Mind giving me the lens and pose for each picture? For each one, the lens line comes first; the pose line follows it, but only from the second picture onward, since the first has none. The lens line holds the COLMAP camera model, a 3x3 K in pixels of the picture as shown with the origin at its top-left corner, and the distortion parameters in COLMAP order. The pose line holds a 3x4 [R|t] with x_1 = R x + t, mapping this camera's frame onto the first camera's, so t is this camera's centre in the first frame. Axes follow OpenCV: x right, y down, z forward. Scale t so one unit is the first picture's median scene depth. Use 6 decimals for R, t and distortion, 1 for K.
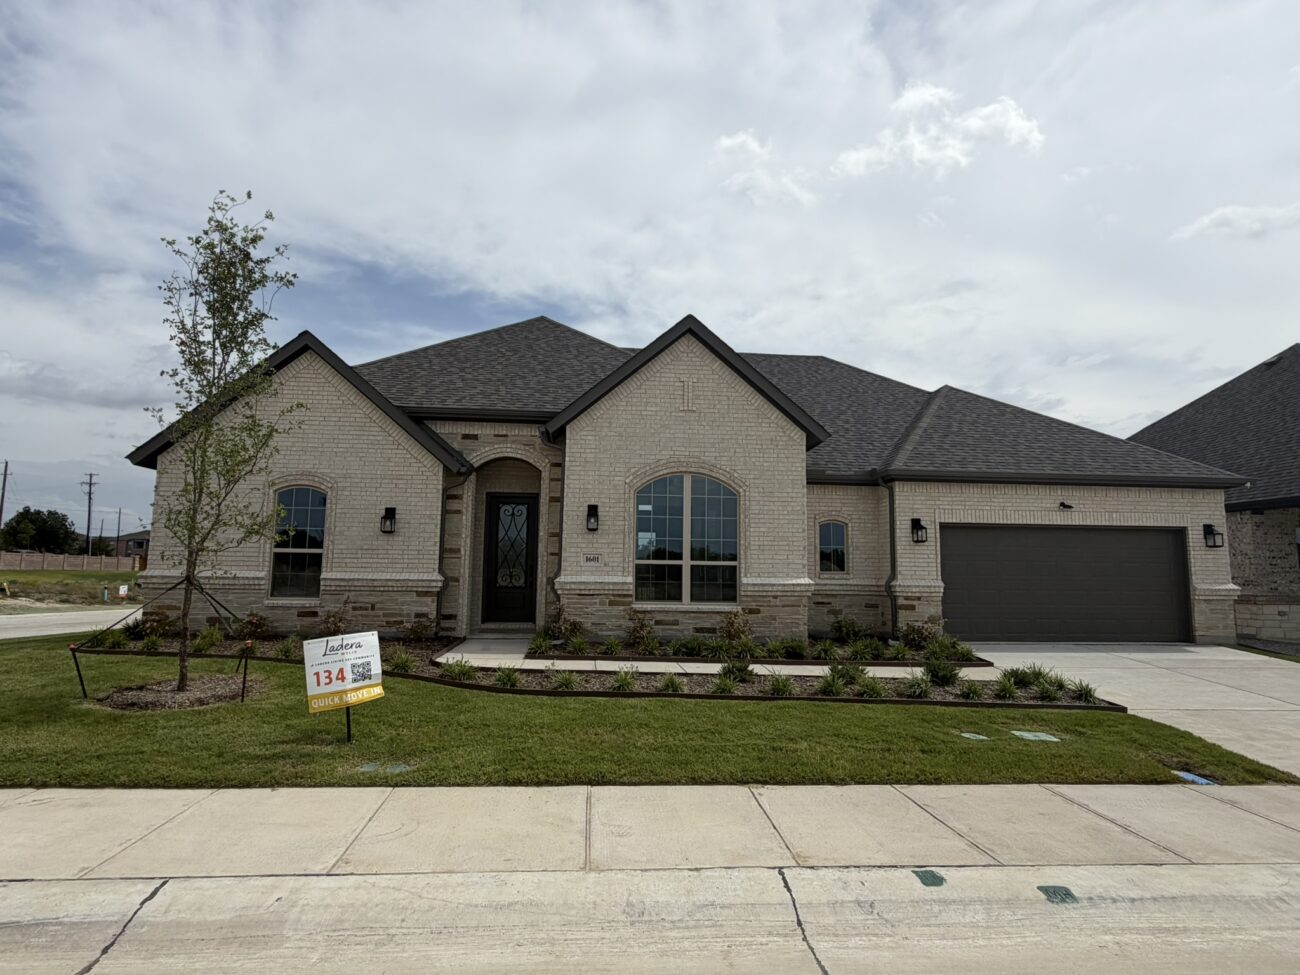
lens RADIAL K [[686.4, 0, 648.3], [0, 686.4, 488.3], [0, 0, 1]] dist [0.000982, 0.000005]
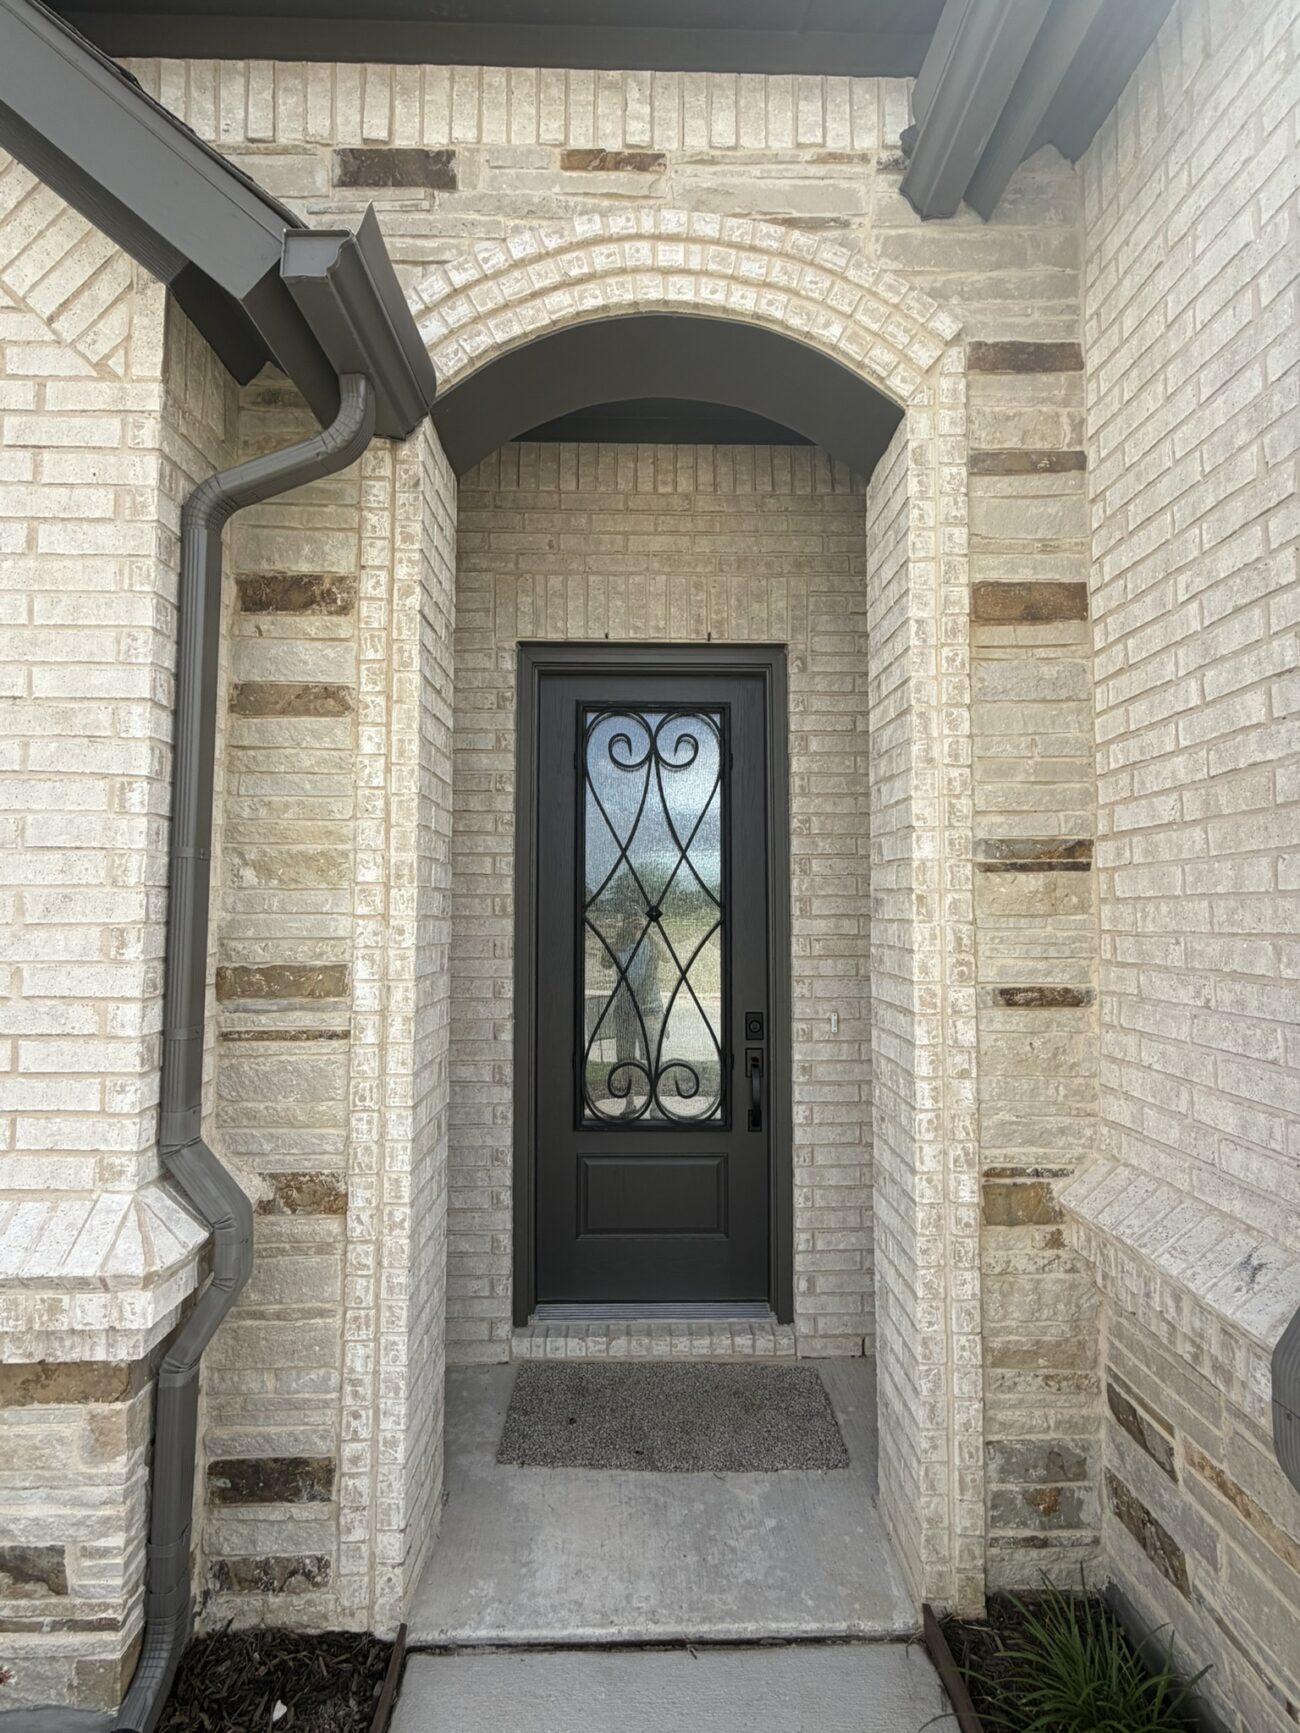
lens RADIAL K [[856.3, 0, 652.1], [0, 856.3, 863.4], [0, 0, 1]] dist [-0.000589, 0.000041]
pose [[0.997987, -0.013608, -0.061942, -0.199125], [0.017672, 0.997694, 0.065536, 0.056303], [0.060907, -0.066498, 0.995926, 0.820989]]
